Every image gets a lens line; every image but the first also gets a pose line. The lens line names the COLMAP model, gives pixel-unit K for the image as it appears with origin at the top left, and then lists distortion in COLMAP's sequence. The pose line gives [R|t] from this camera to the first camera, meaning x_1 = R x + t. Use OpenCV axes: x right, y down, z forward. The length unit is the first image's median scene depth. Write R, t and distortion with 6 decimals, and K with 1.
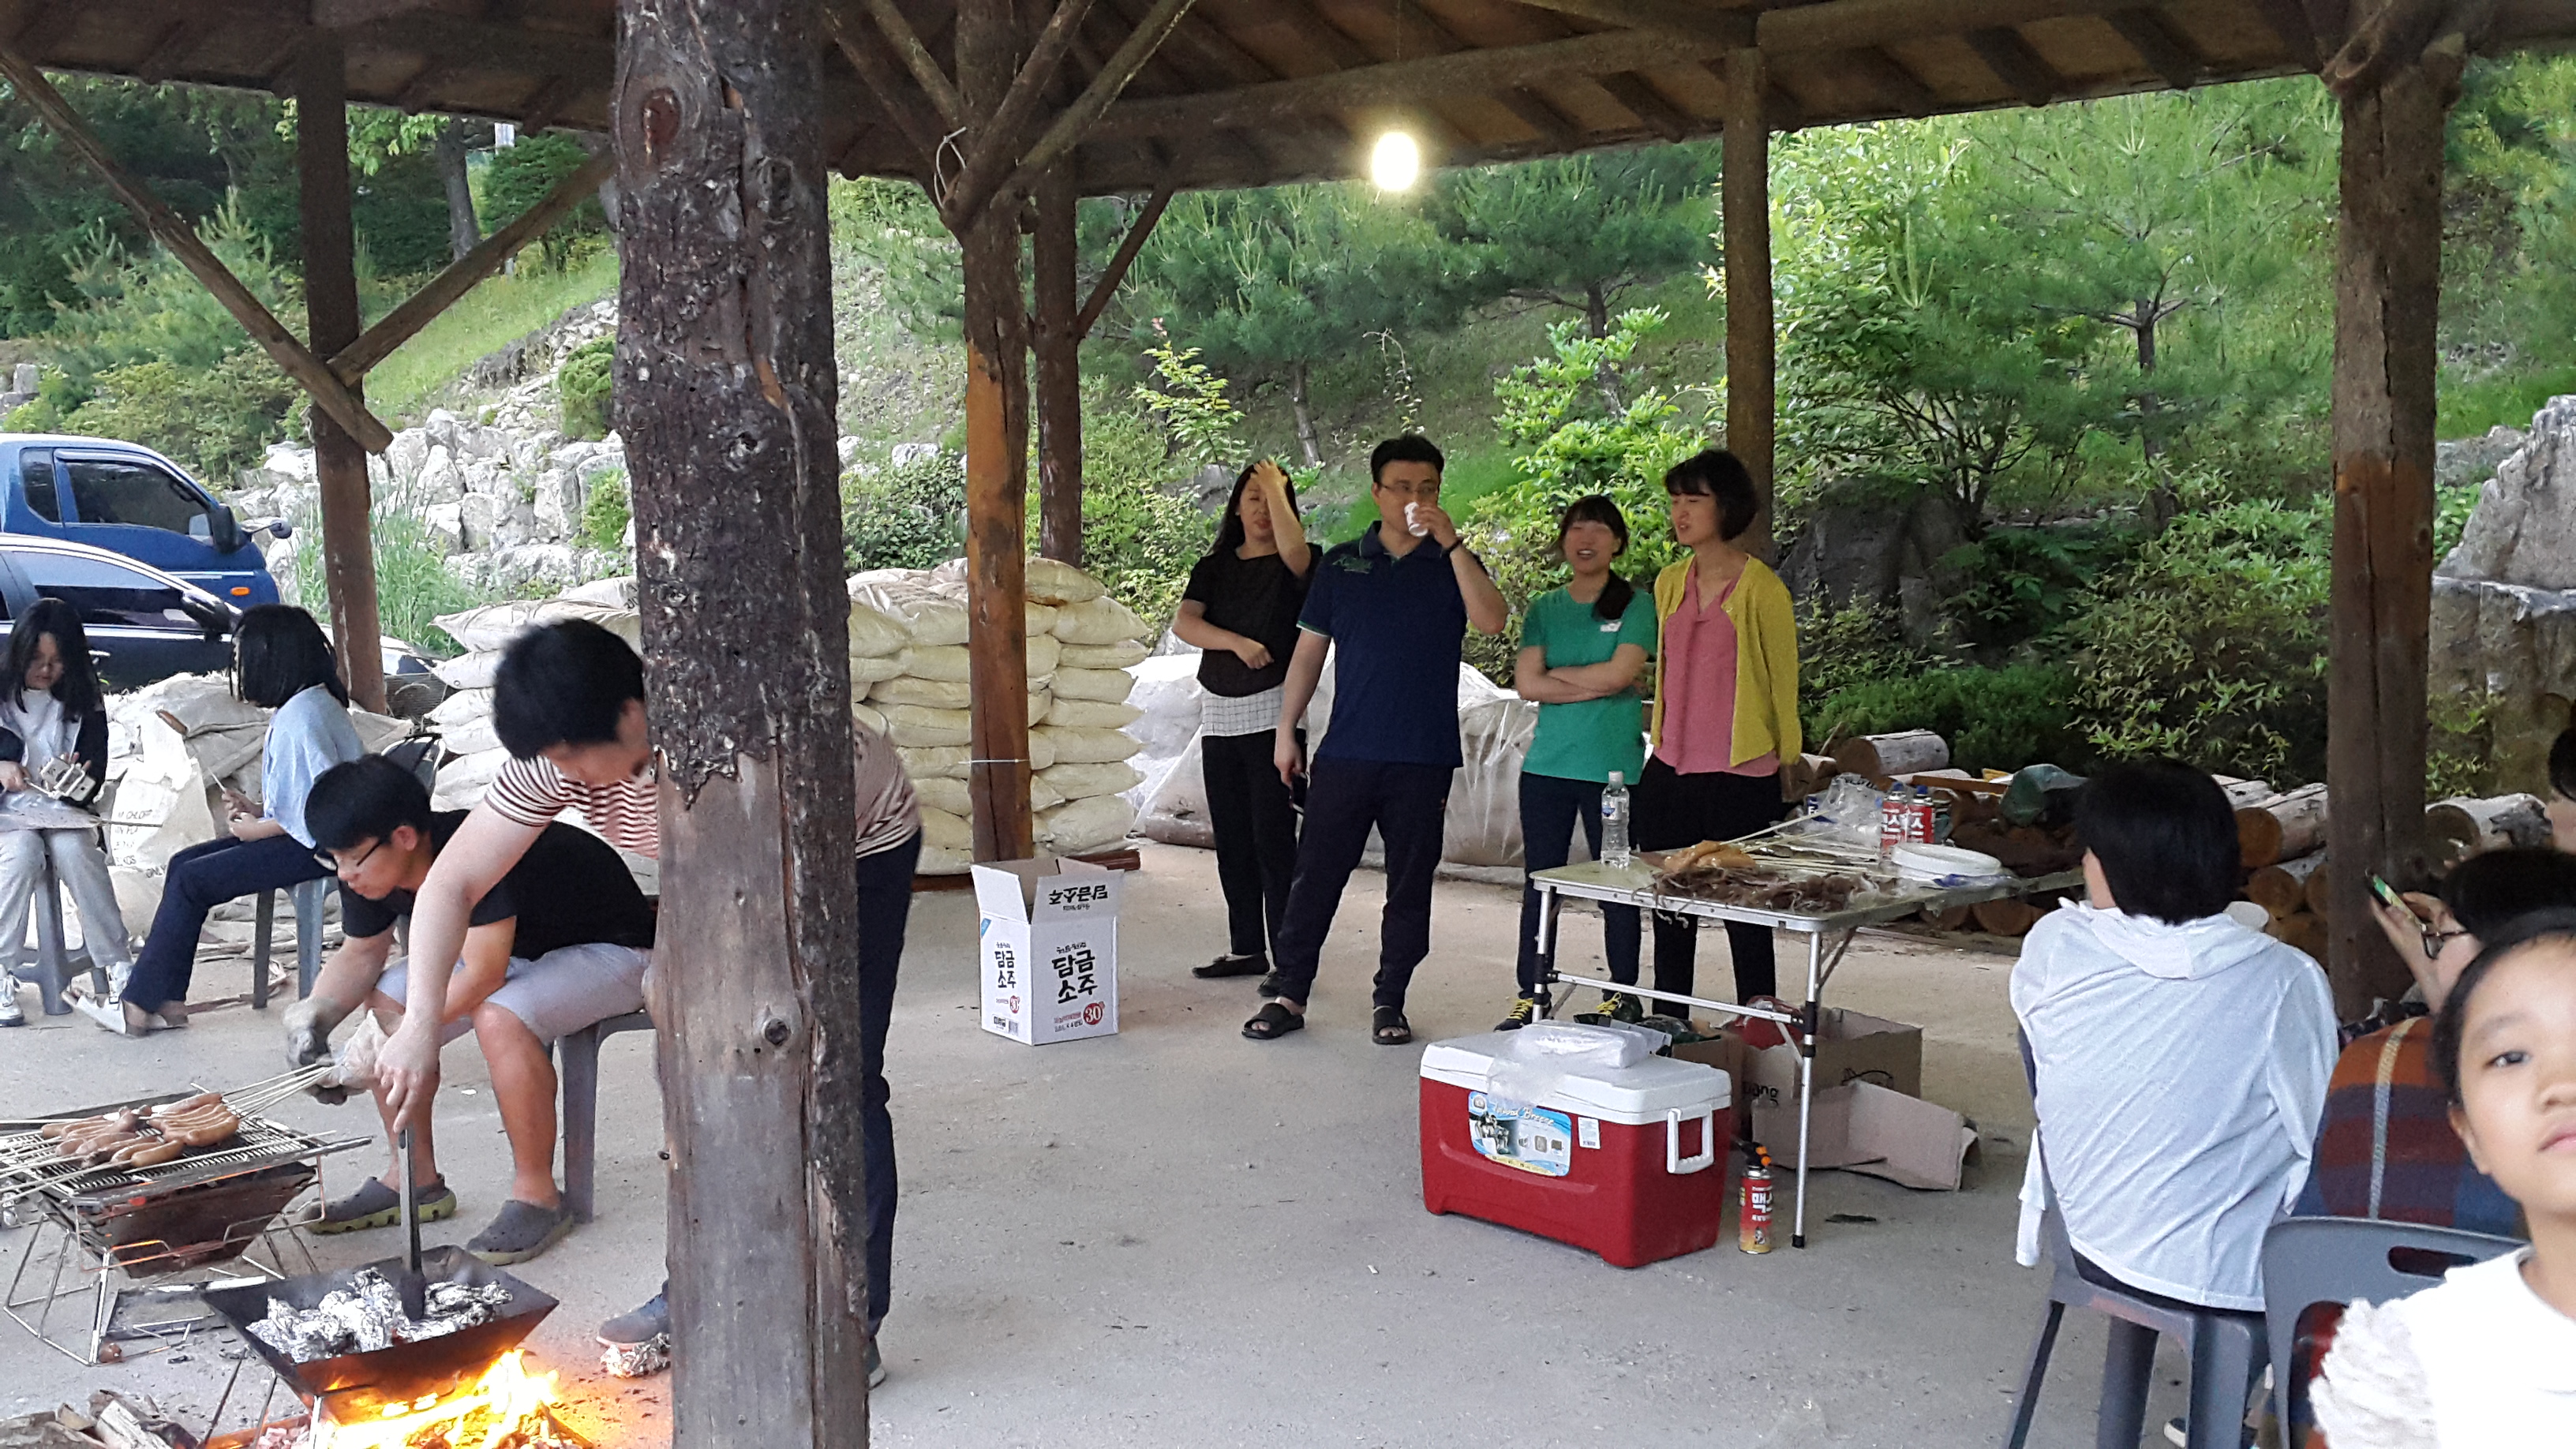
lens RADIAL K [[2766.7, 0, 1288.0], [0, 2766.7, 724.5], [0, 0, 1]] dist [0.135580, 0.018472]
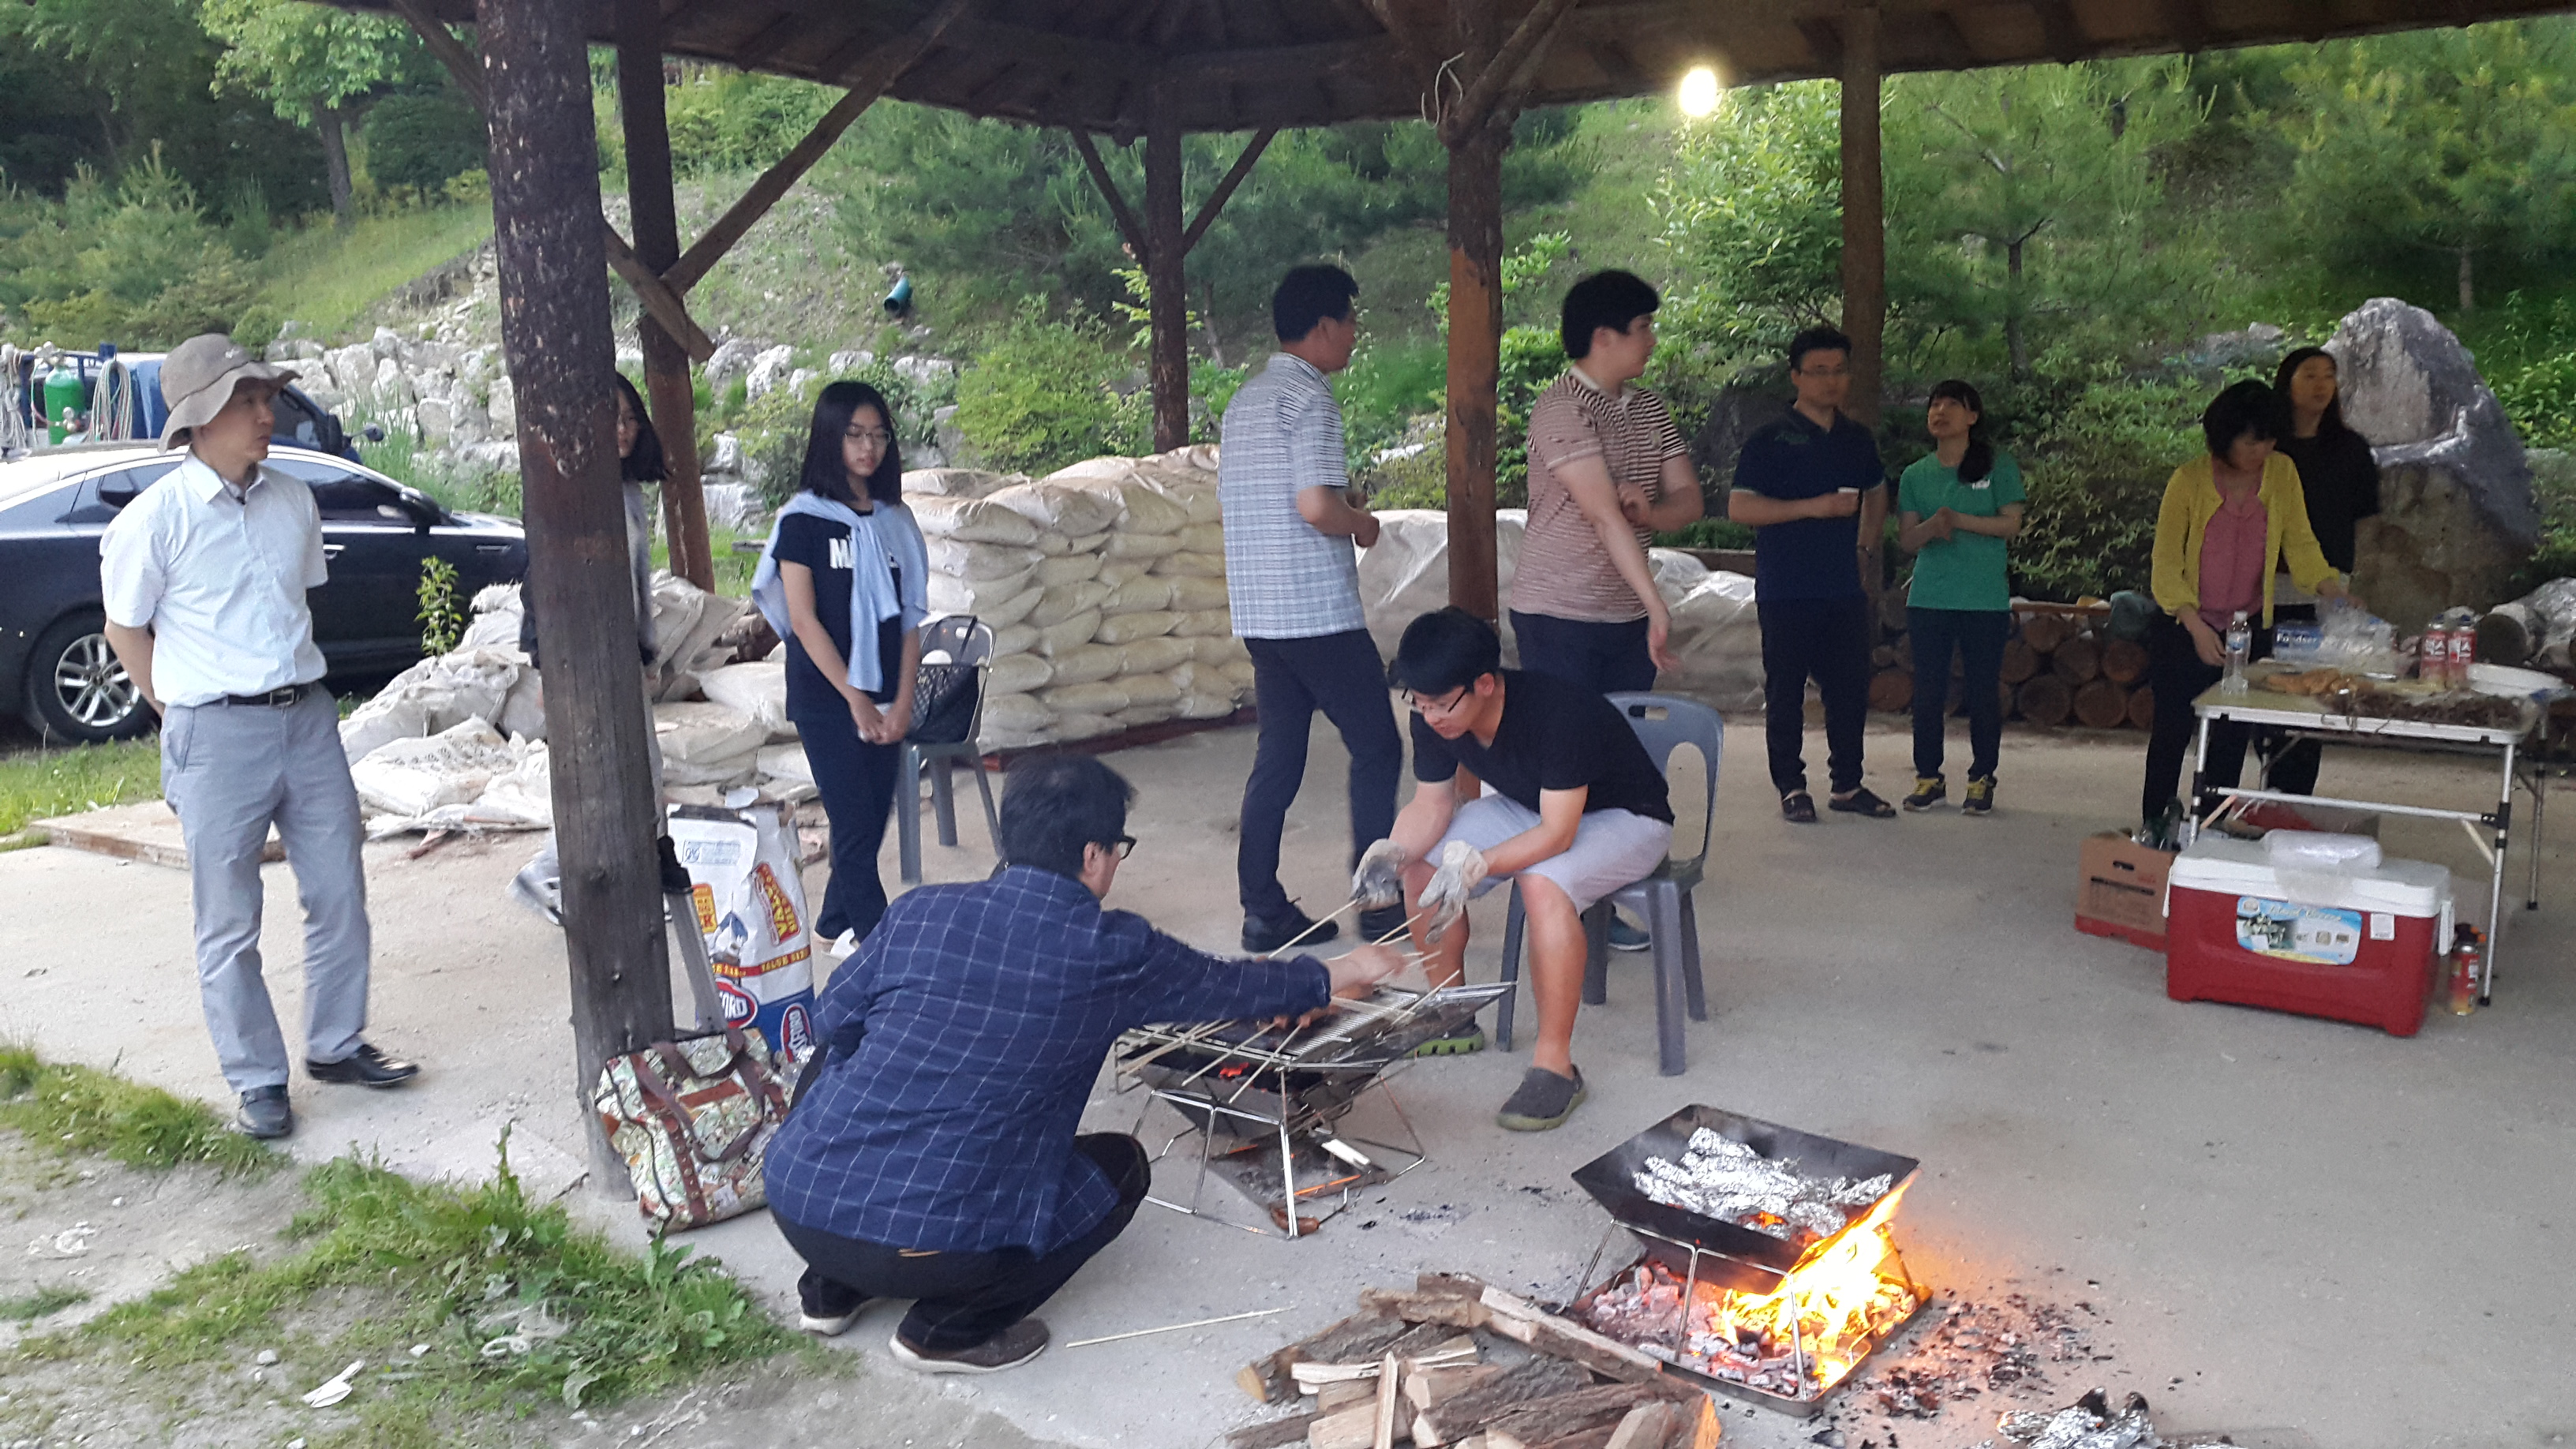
lens RADIAL K [[2131.8, 0, 1337.1], [0, 2131.8, 727.2], [0, 0, 1]] dist [0.037333, -0.091153]
pose [[0.980497, -0.046577, 0.190933, -0.253582], [0.032097, 0.996418, 0.078240, -0.010336], [-0.193894, -0.070585, 0.978480, 0.113476]]
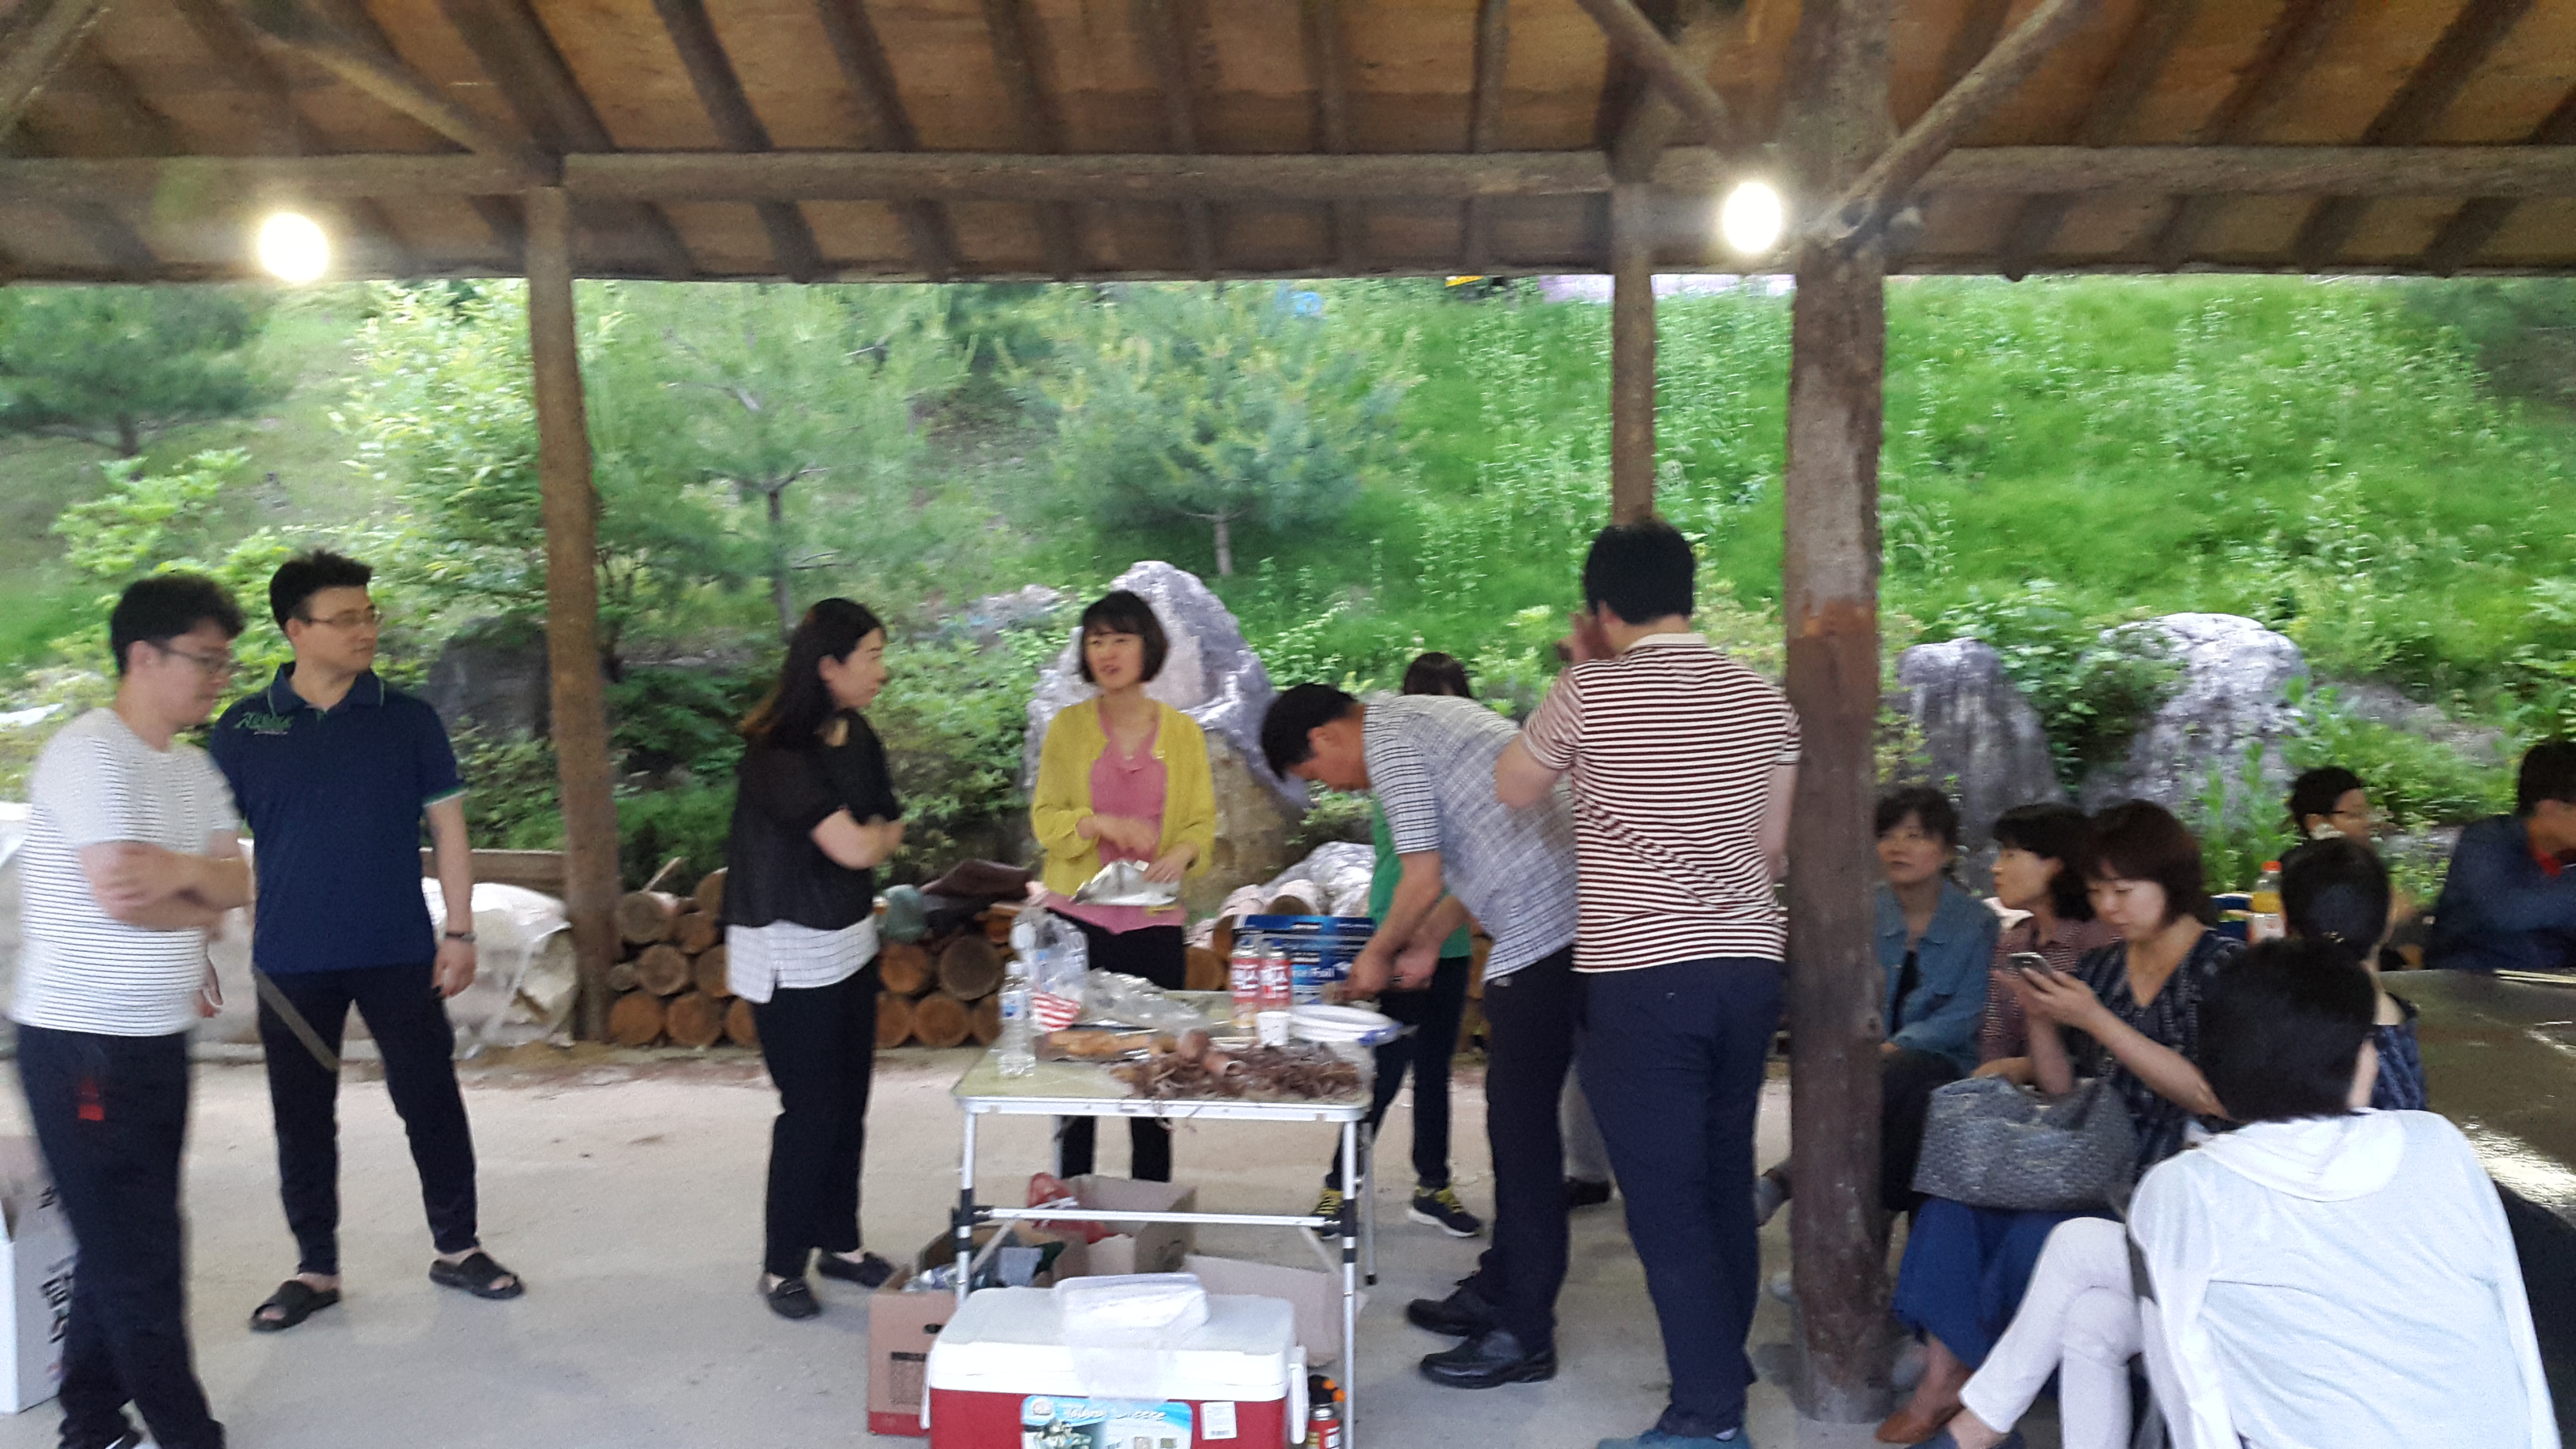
lens RADIAL K [[2131.8, 0, 1337.1], [0, 2131.8, 727.2], [0, 0, 1]] dist [0.037333, -0.091153]
pose [[0.742684, -0.036034, 0.668671, -0.142441], [0.063490, 0.997842, -0.016744, -0.021177], [-0.666625, 0.054890, 0.743369, 0.264232]]
